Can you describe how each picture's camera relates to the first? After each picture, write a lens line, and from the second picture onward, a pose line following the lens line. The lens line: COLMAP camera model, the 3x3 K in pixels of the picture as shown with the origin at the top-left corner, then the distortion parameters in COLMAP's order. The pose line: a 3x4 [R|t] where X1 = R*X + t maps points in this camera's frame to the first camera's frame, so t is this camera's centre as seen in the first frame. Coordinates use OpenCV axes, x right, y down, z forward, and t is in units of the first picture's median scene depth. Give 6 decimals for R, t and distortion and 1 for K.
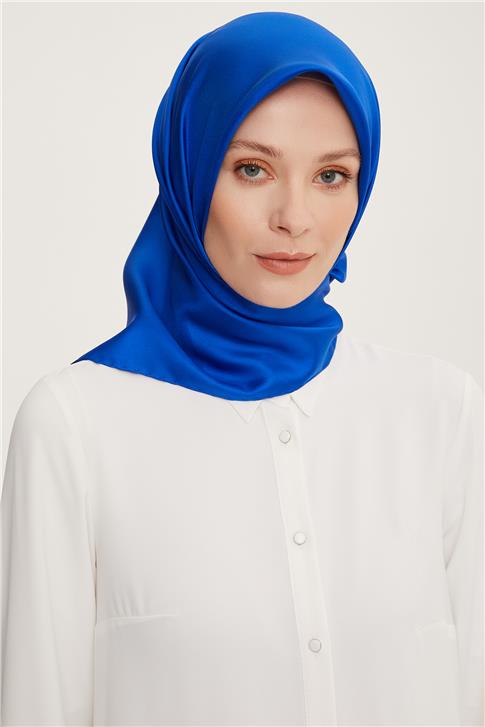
lens RADIAL K [[1437.3, 0, 241.9], [0, 1437.3, 363.0], [0, 0, 1]] dist [0.391054, 0.000000]
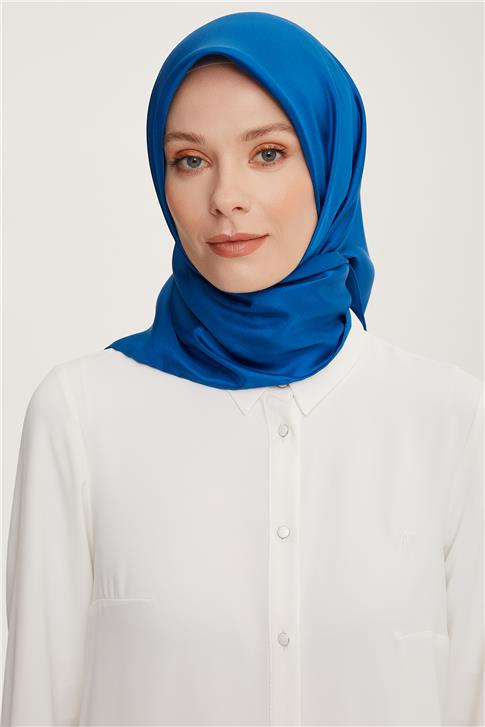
lens RADIAL K [[1437.3, 0, 241.5], [0, 1437.3, 363.7], [0, 0, 1]] dist [0.391054, 0.000000]
pose [[0.822844, -0.059687, -0.565124, 0.591003], [-0.020538, 0.990695, -0.134539, 0.145871], [0.567896, 0.122311, 0.813962, 0.192007]]
